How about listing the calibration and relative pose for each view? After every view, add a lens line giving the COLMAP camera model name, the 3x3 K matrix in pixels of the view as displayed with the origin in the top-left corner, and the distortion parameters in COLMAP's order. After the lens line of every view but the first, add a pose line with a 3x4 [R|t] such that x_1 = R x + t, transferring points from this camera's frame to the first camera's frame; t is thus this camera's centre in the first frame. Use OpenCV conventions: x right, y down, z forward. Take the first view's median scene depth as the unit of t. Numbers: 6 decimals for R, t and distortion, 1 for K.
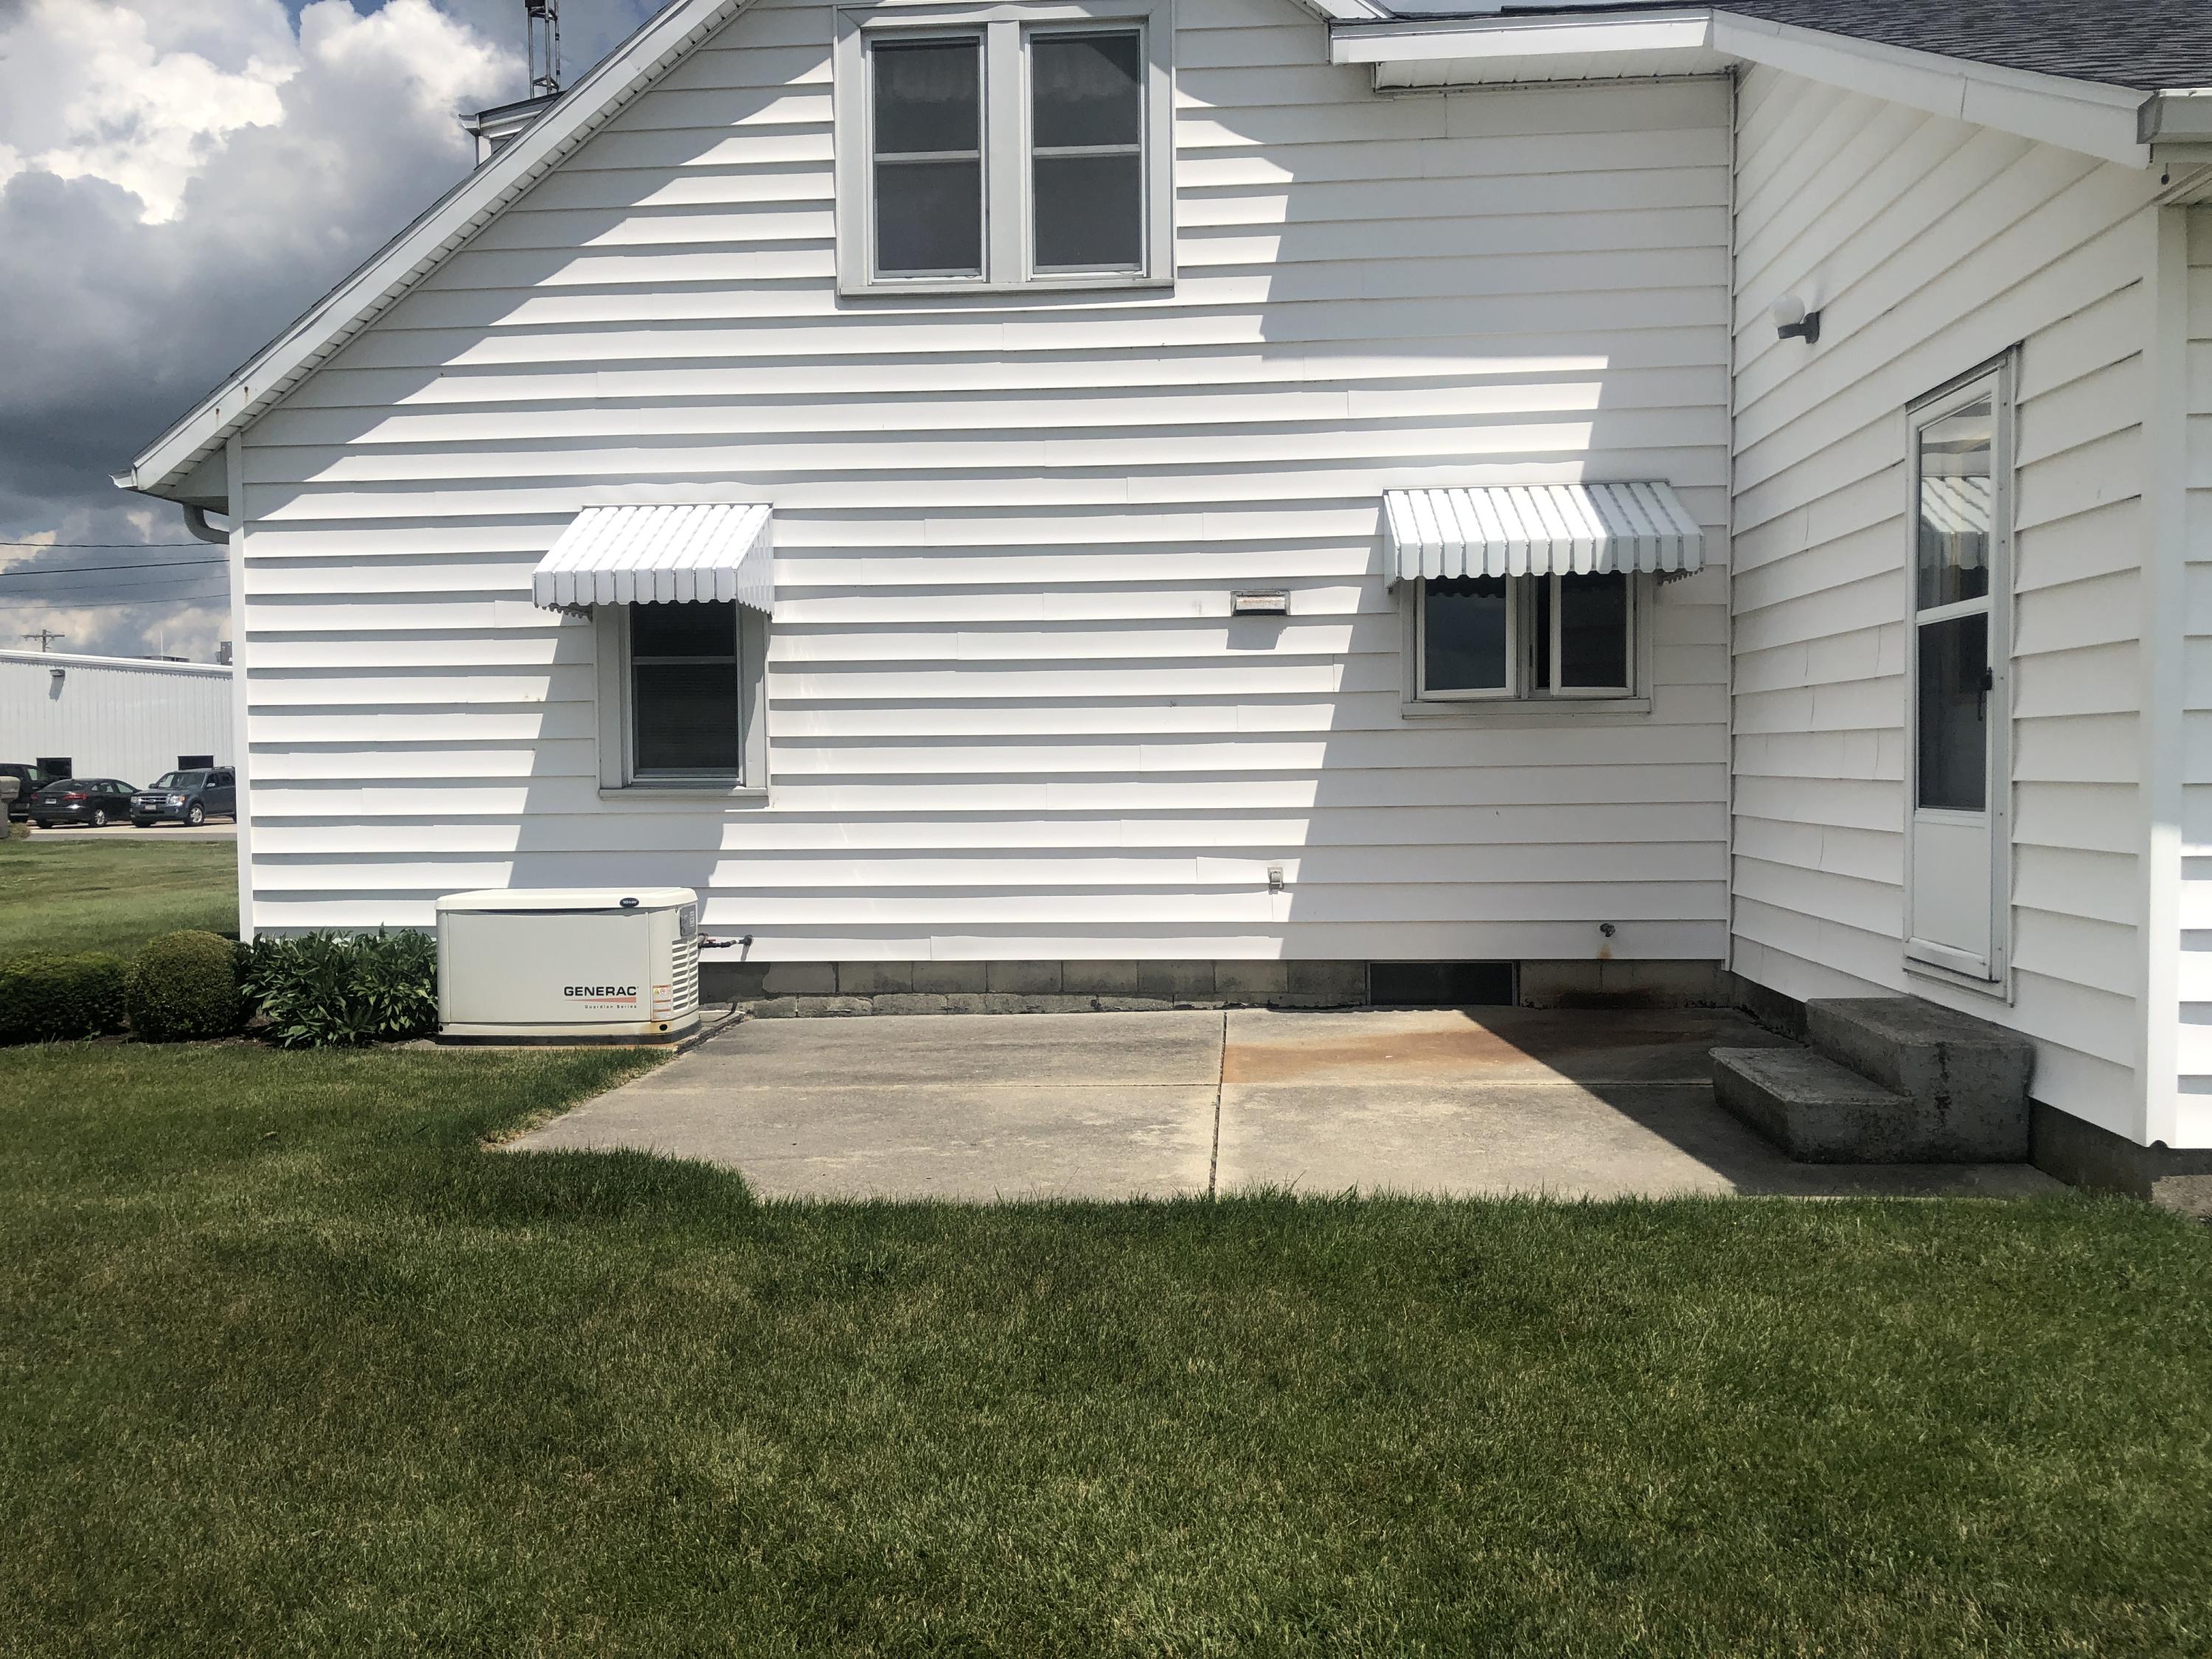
lens RADIAL K [[1802.9, 0, 1097.8], [0, 1802.9, 840.6], [0, 0, 1]] dist [0.002028, -0.008254]
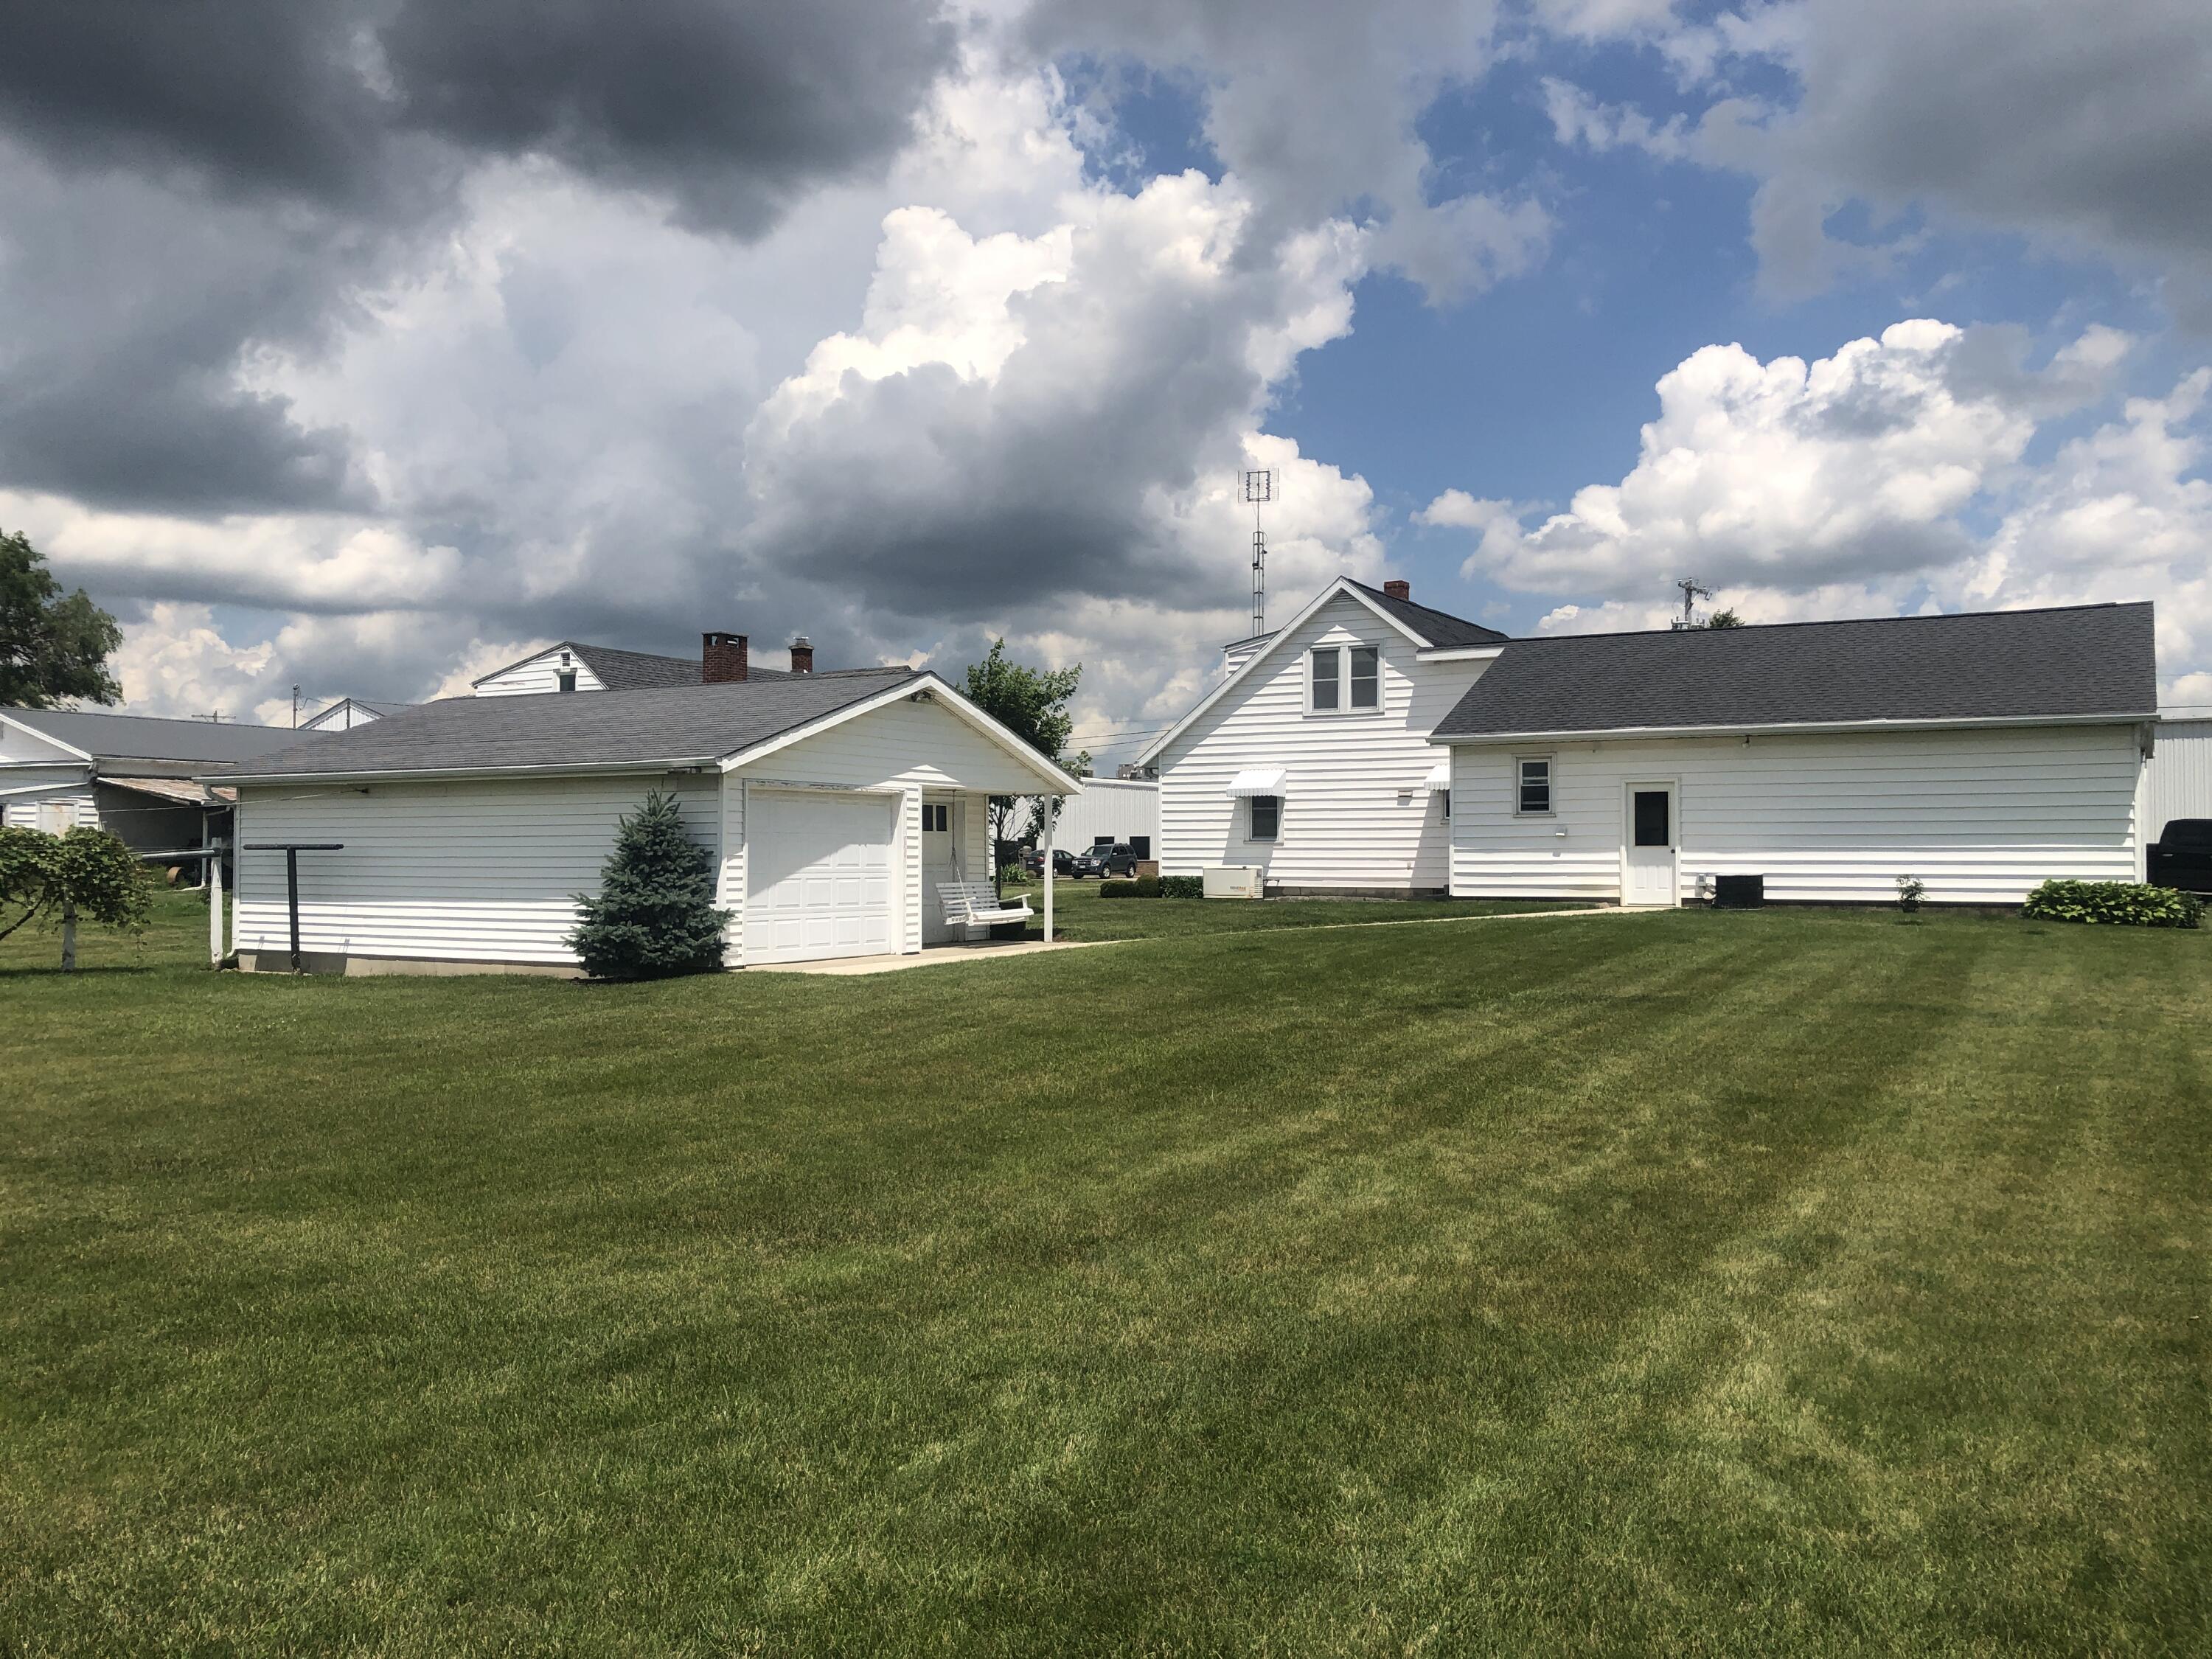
lens RADIAL K [[1802.9, 0, 1097.8], [0, 1802.9, 840.6], [0, 0, 1]] dist [0.002028, -0.008254]
pose [[0.900813, 0.007081, -0.434149, 1.160014], [-0.028000, 0.998733, -0.041807, 0.145151], [0.433303, 0.049817, 0.899871, -2.713422]]
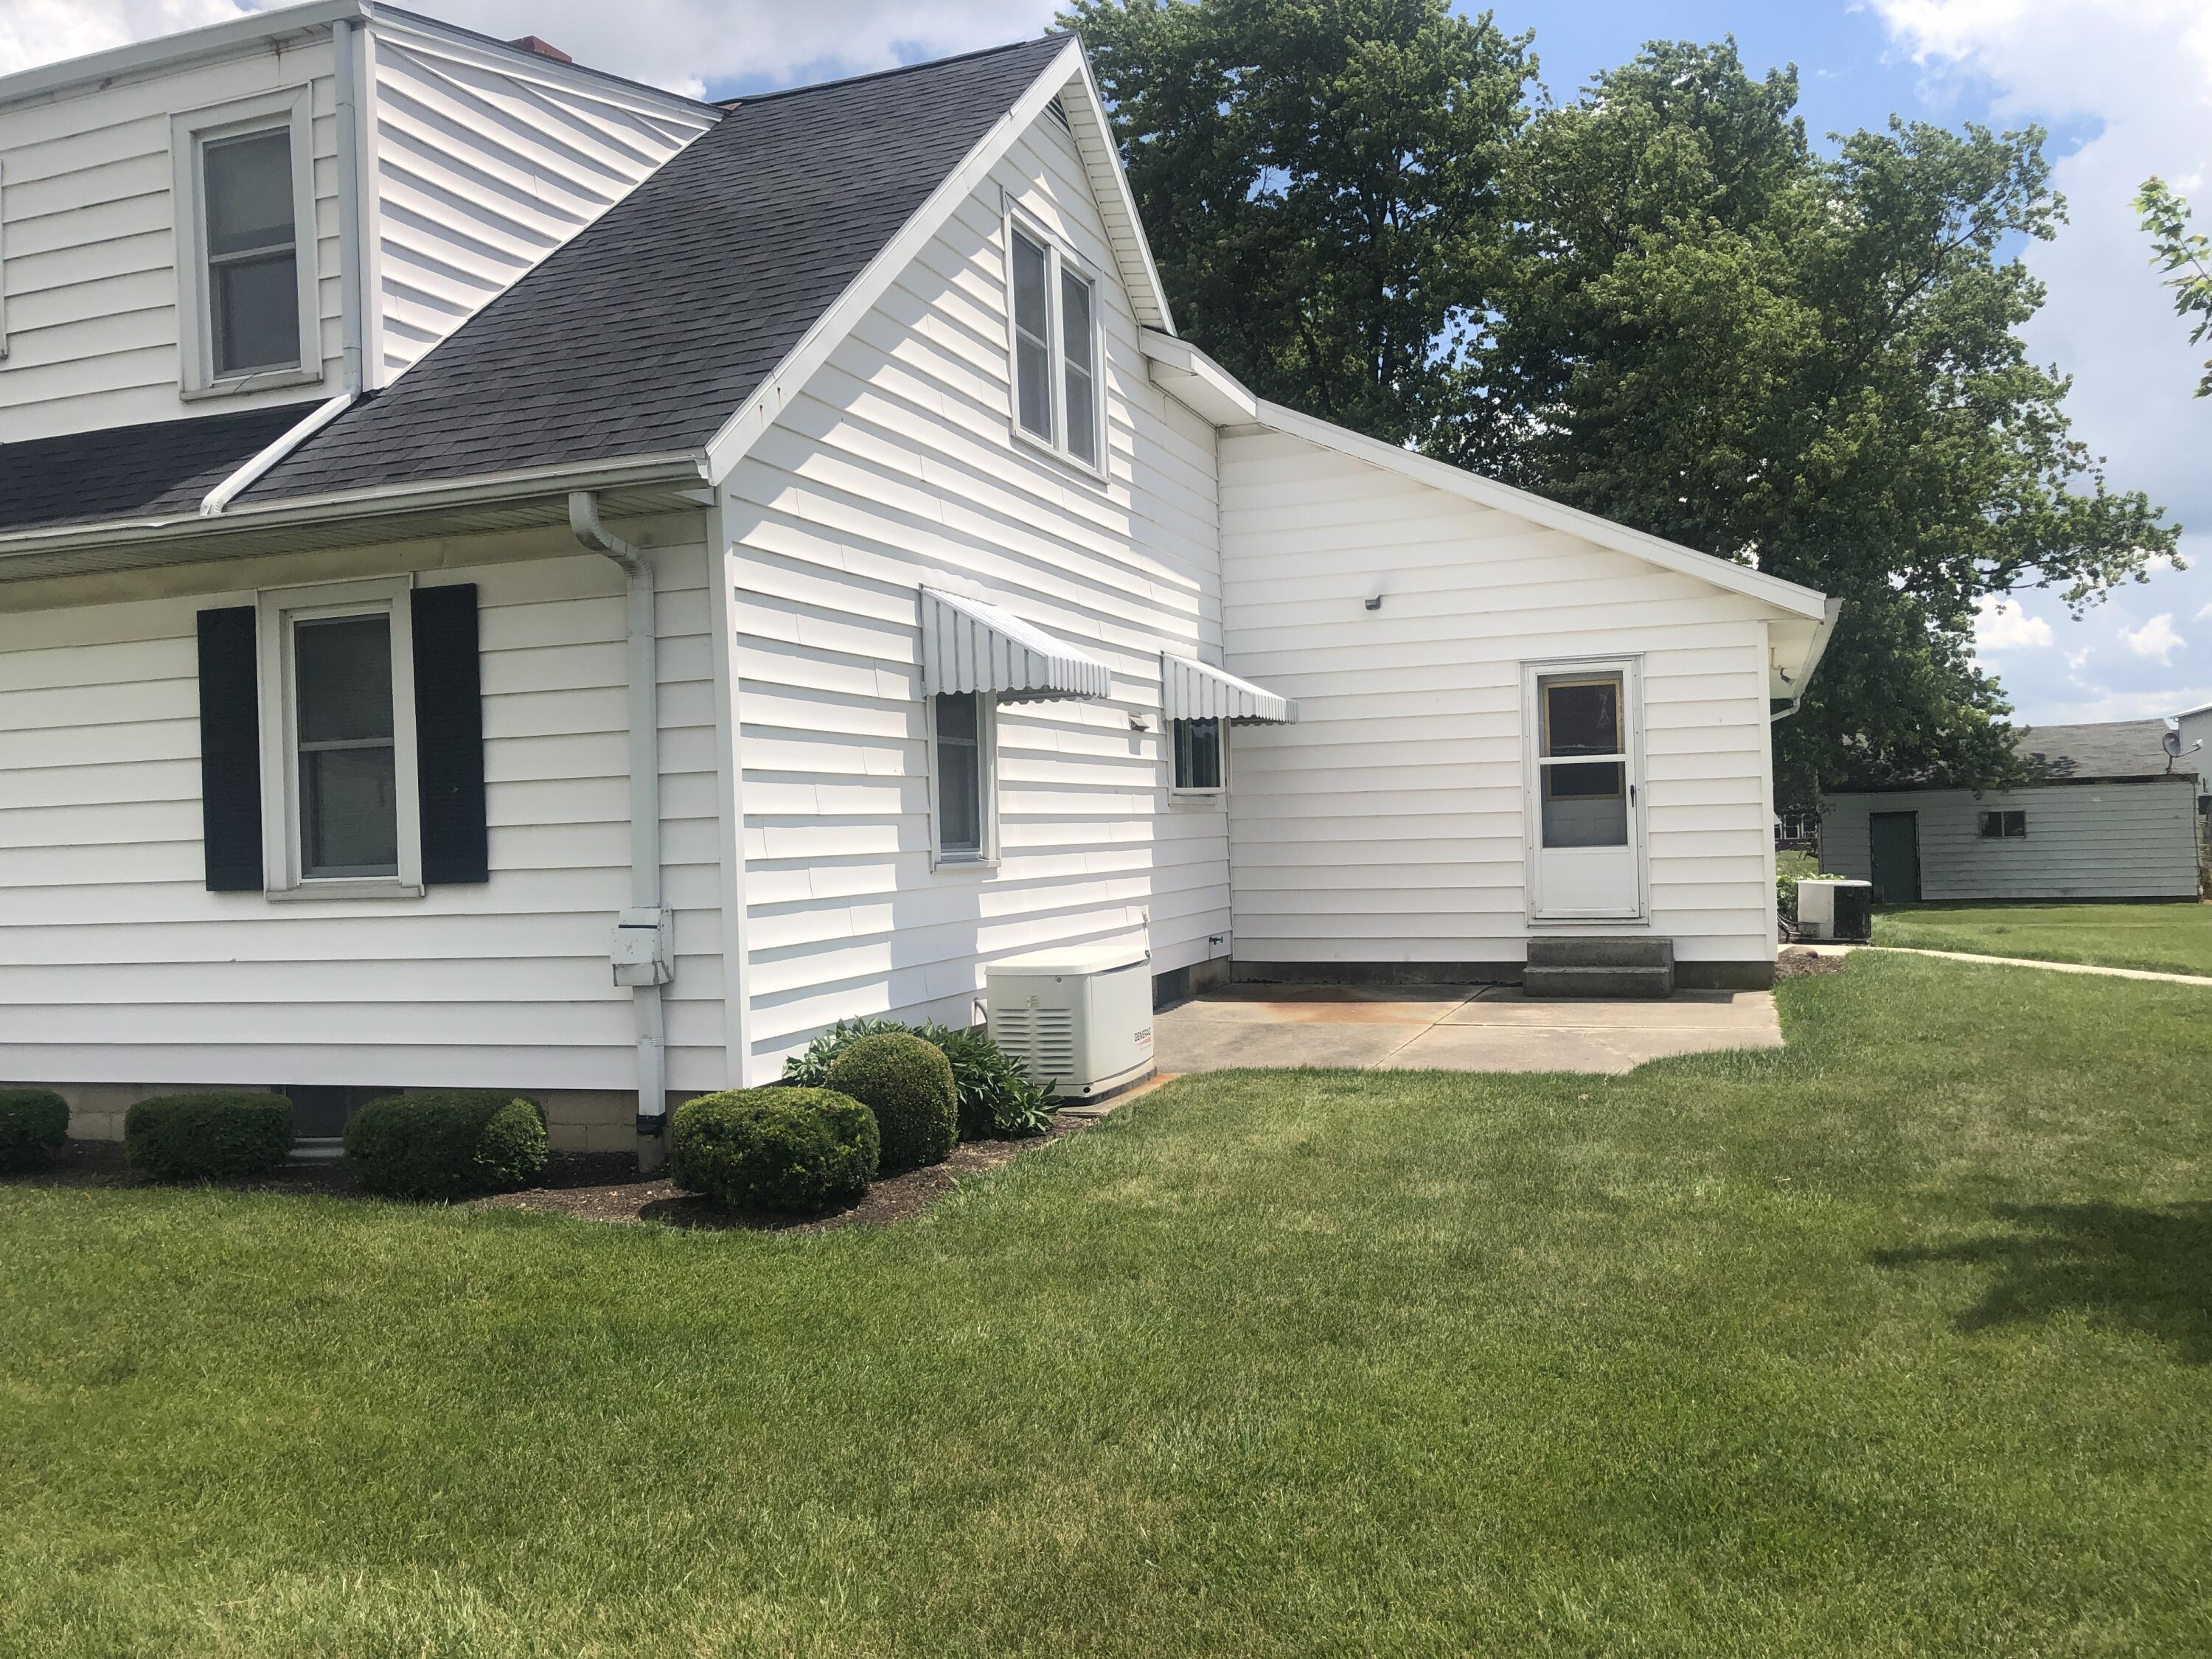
lens RADIAL K [[1802.9, 0, 1097.8], [0, 1802.9, 840.6], [0, 0, 1]] dist [0.002028, -0.008254]
pose [[0.267788, -0.003510, 0.963471, -1.238041], [0.065463, 0.997749, -0.014560, -0.021412], [-0.961251, 0.066970, 0.267415, 0.651175]]
